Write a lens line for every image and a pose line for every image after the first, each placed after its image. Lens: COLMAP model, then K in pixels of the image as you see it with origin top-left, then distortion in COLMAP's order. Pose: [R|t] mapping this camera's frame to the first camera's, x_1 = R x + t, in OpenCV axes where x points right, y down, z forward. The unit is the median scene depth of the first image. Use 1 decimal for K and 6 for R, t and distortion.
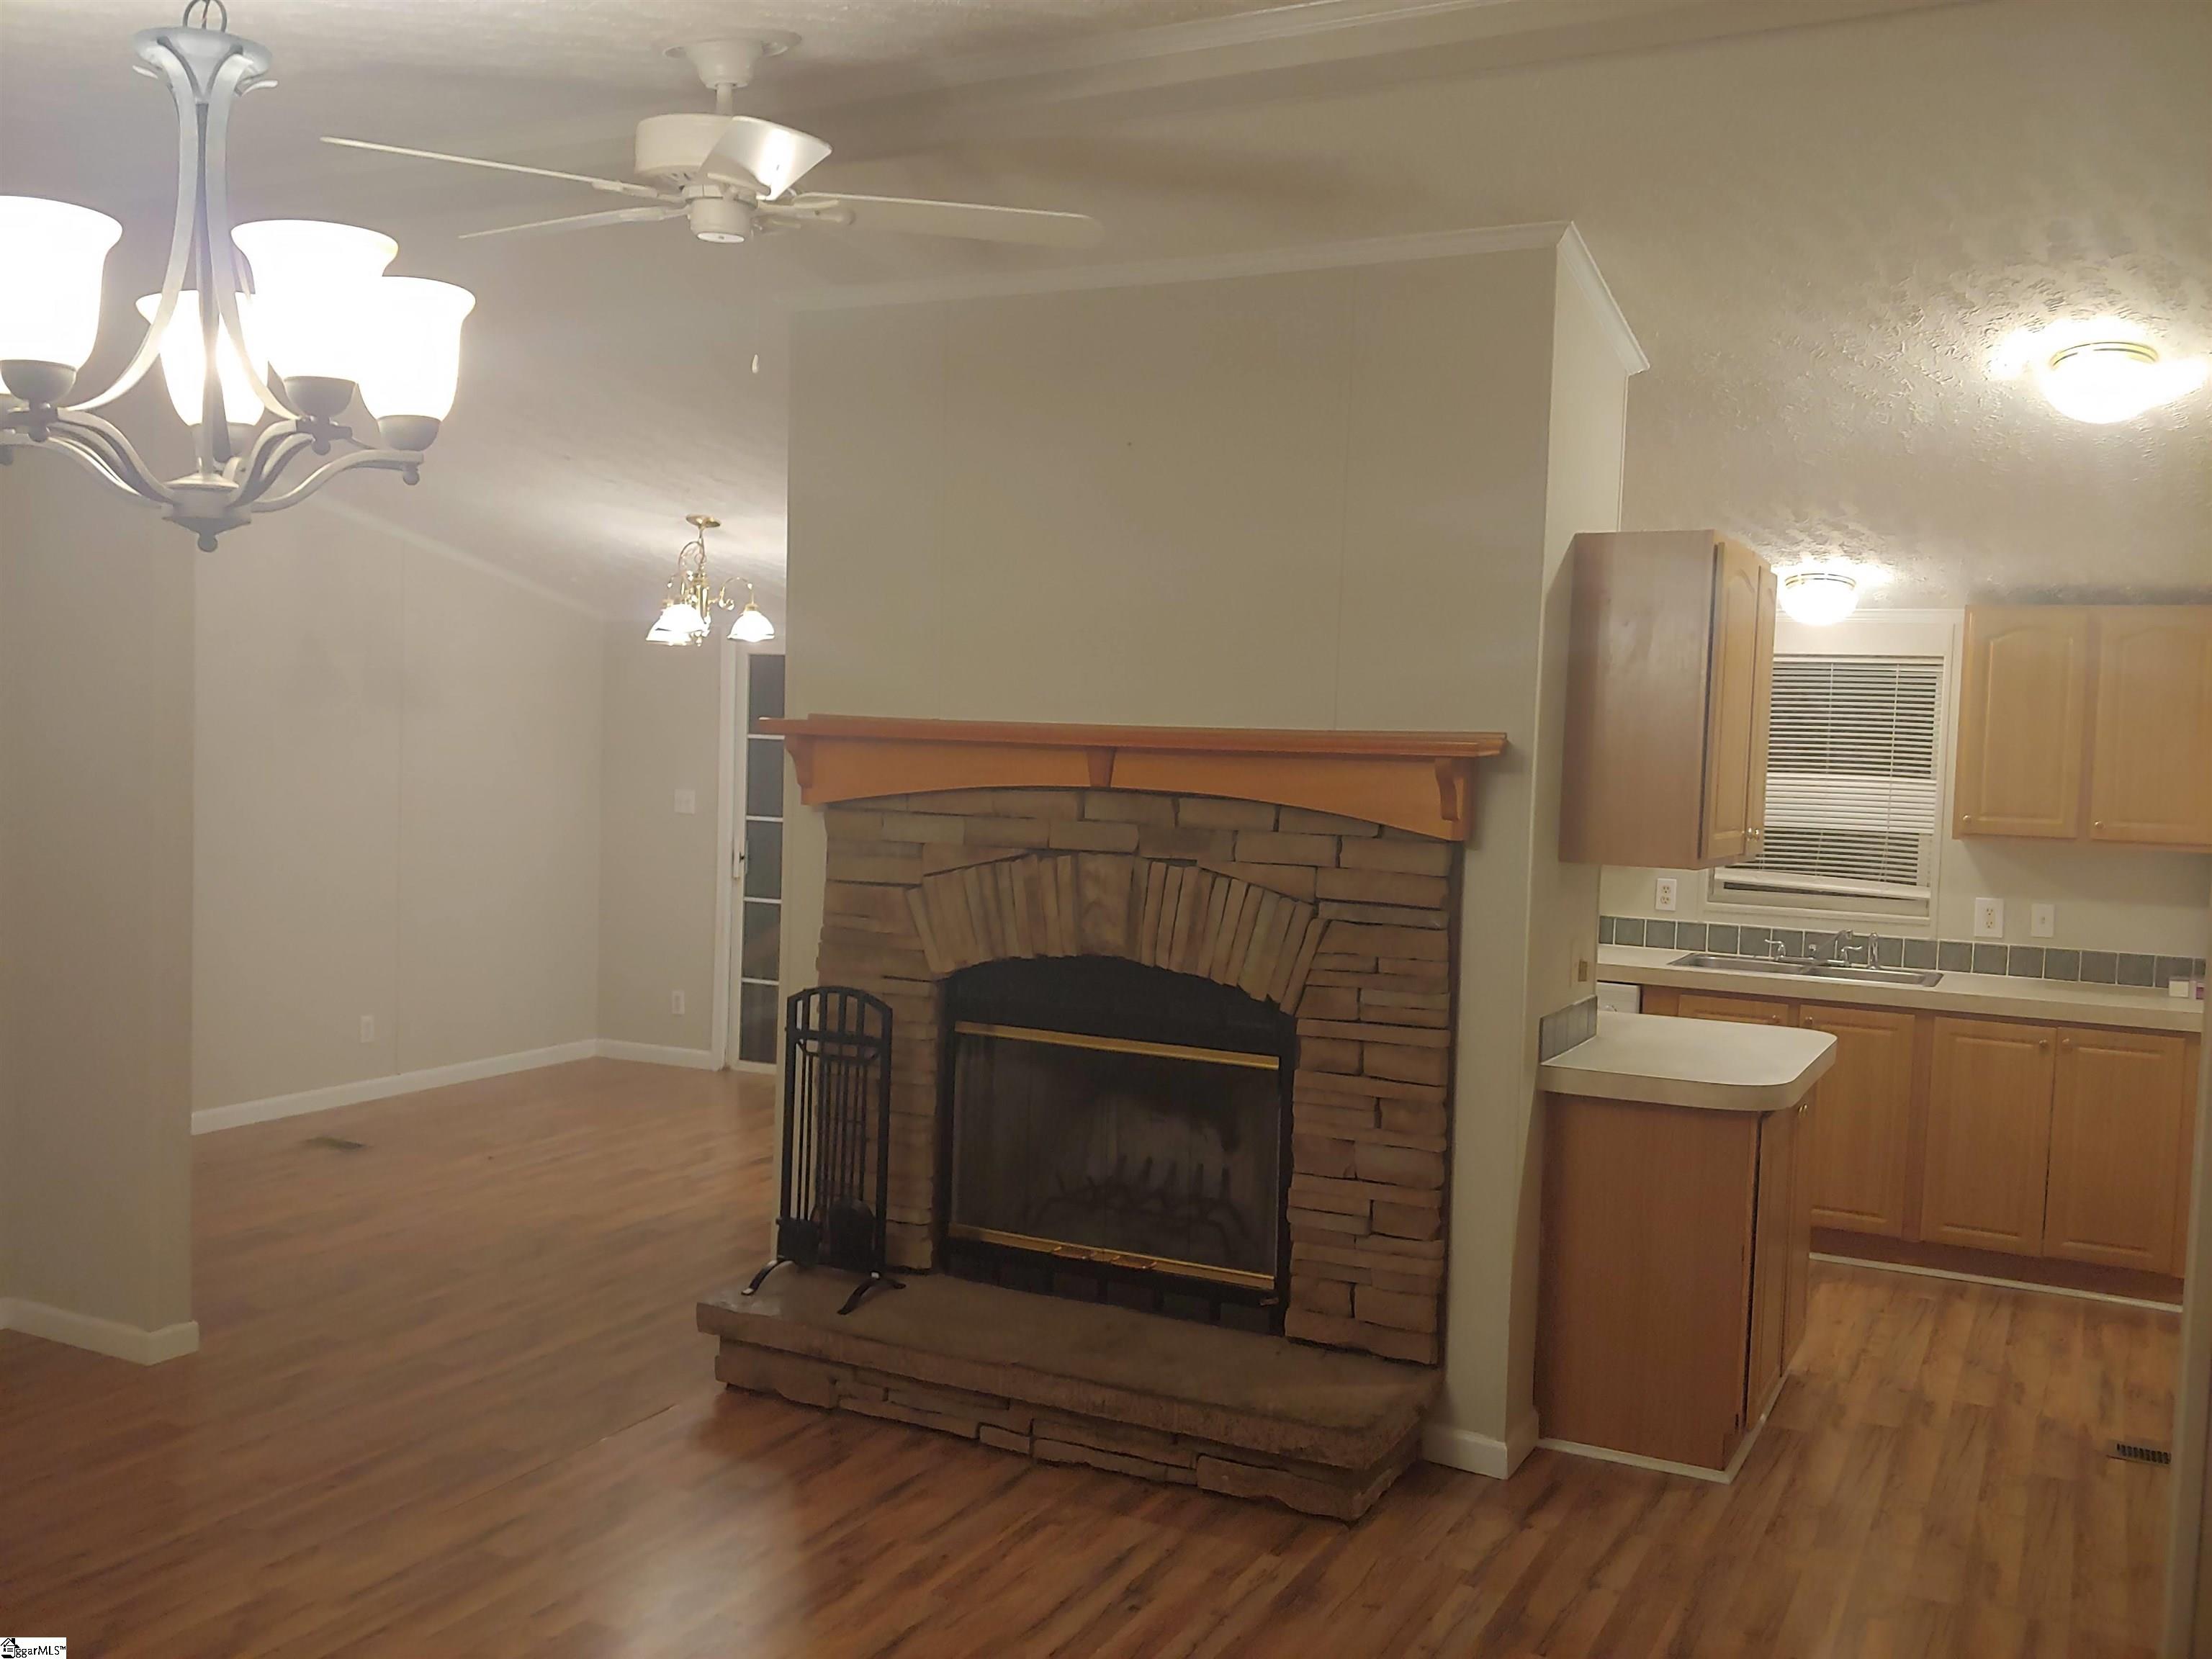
lens RADIAL K [[1963.5, 0, 1106.0], [0, 1963.5, 829.5], [0, 0, 1]] dist [-0.004244, -0.000296]
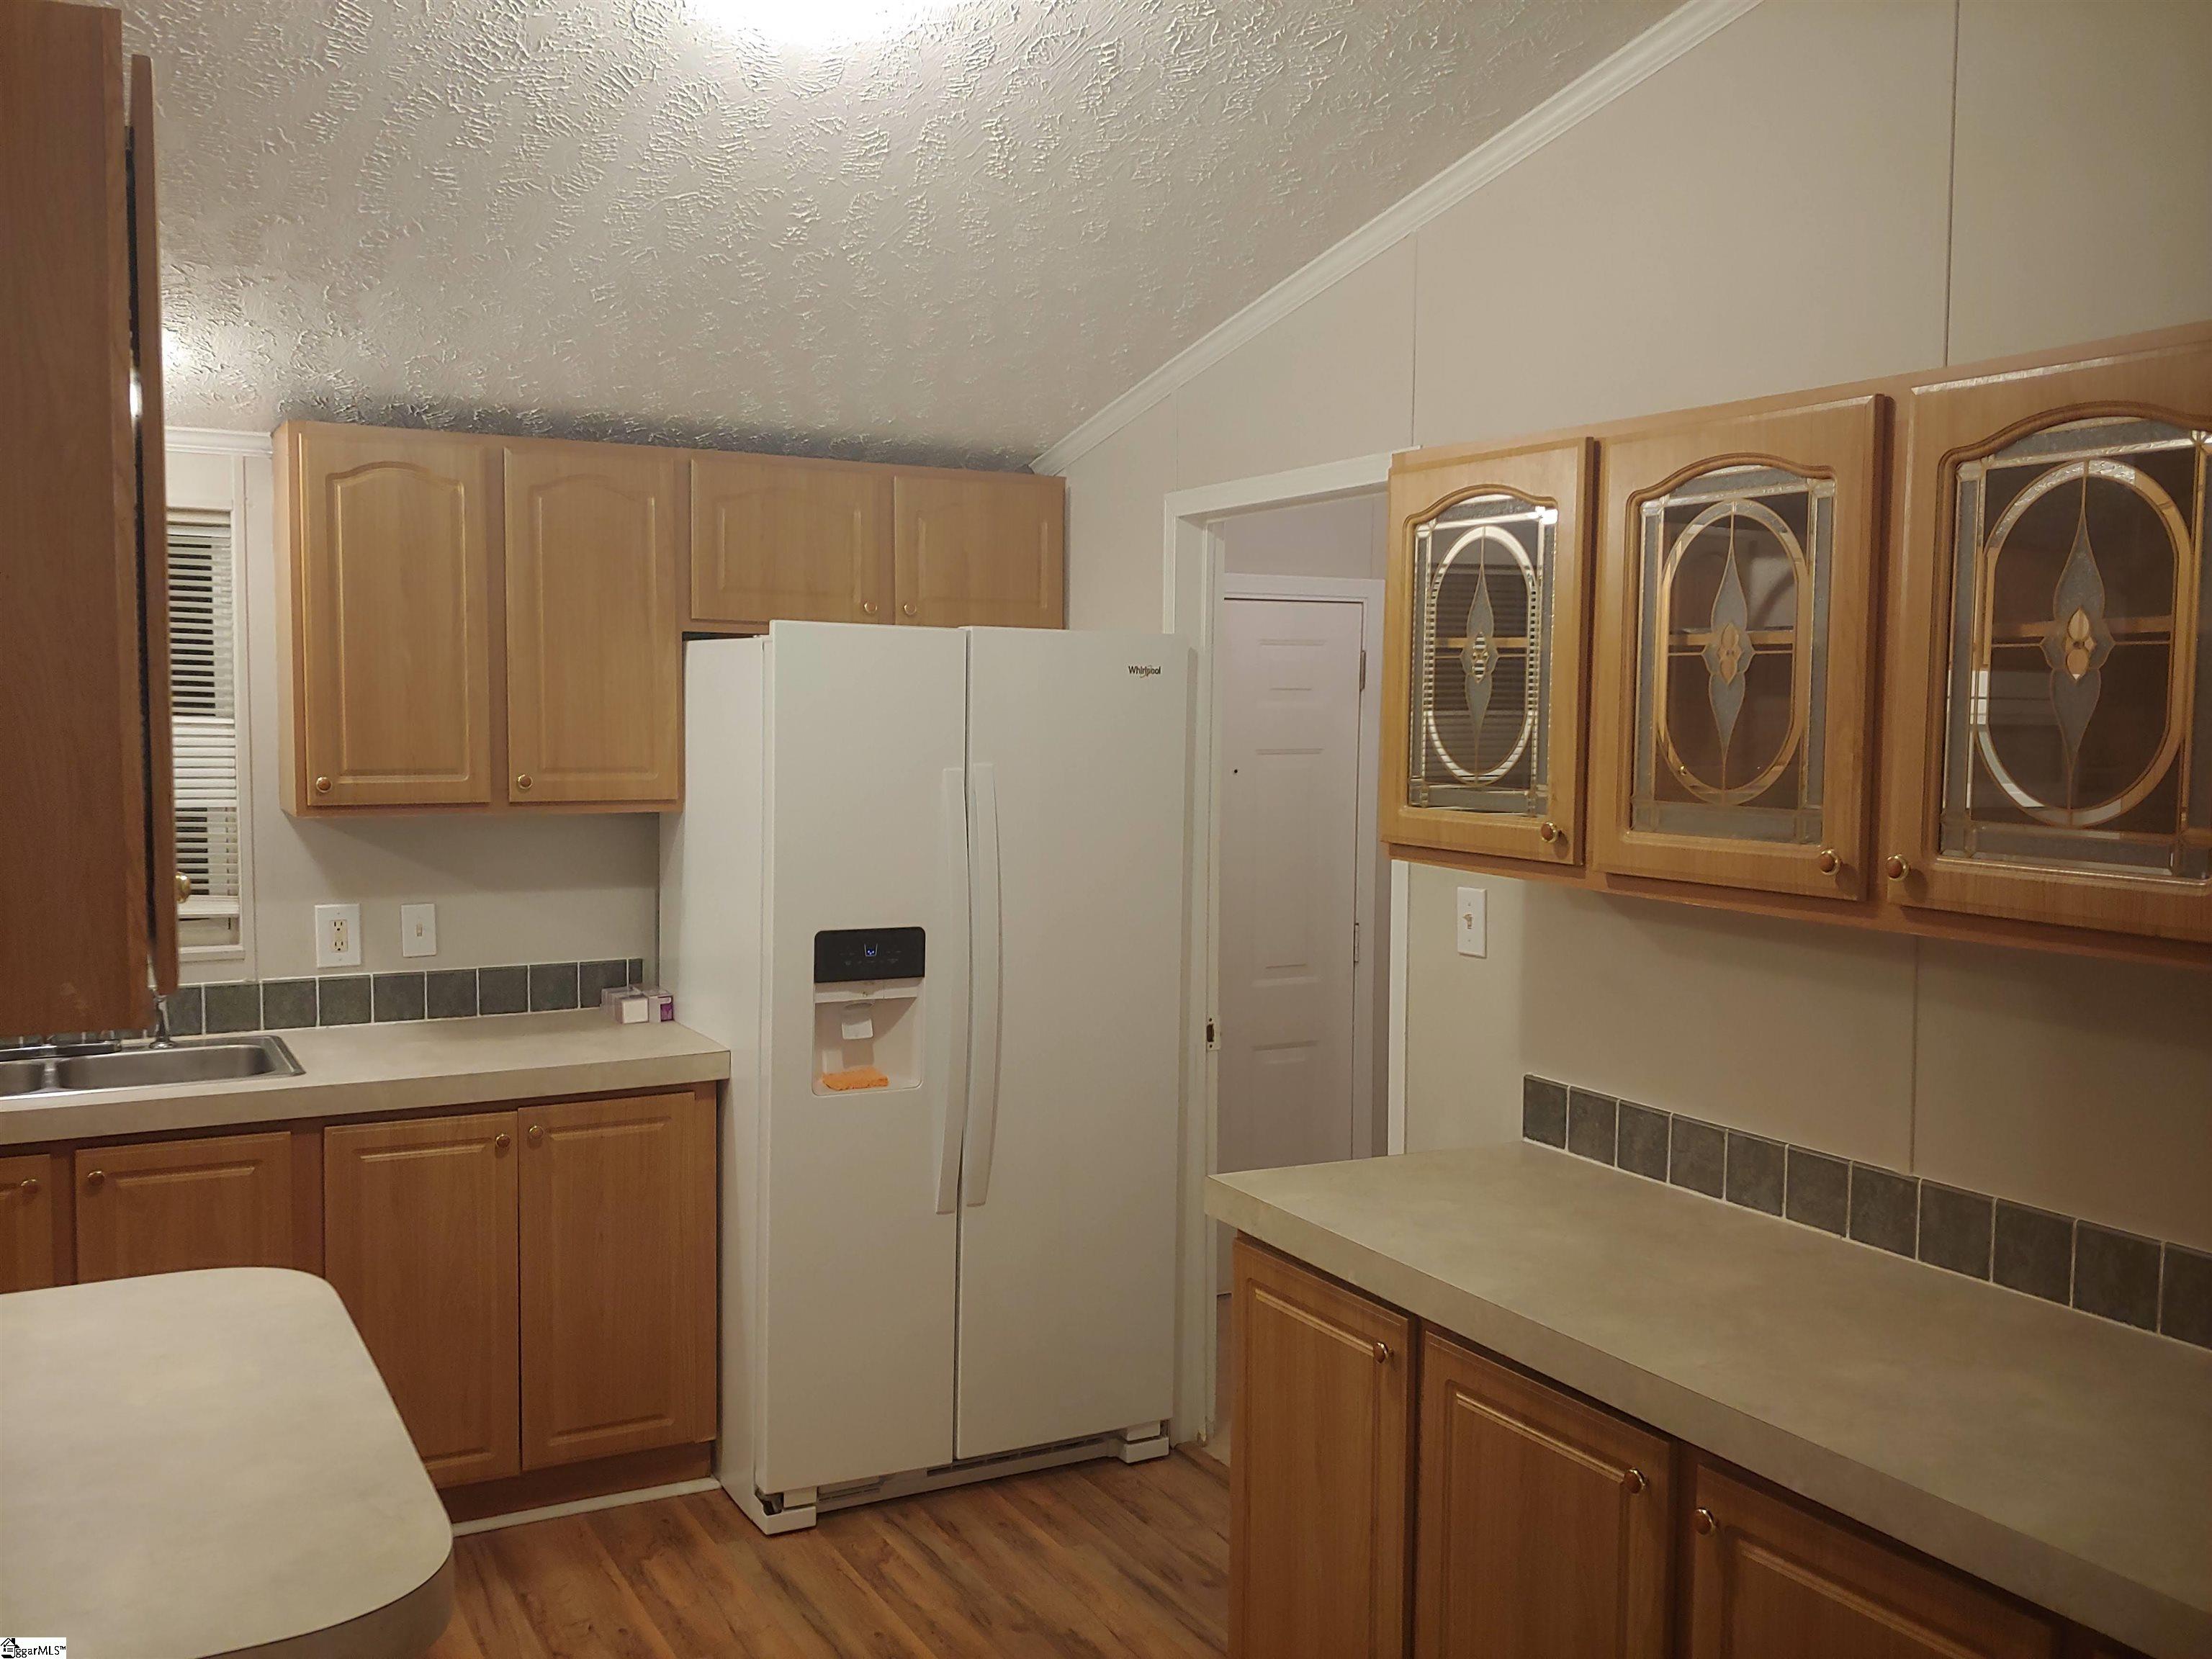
lens RADIAL K [[1963.5, 0, 1106.0], [0, 1963.5, 829.5], [0, 0, 1]] dist [-0.004244, -0.000296]
pose [[0.552372, -0.087178, 0.829027, 0.071305], [0.049144, 0.996192, 0.072013, -0.021820], [-0.832148, 0.000964, 0.554553, 0.455823]]
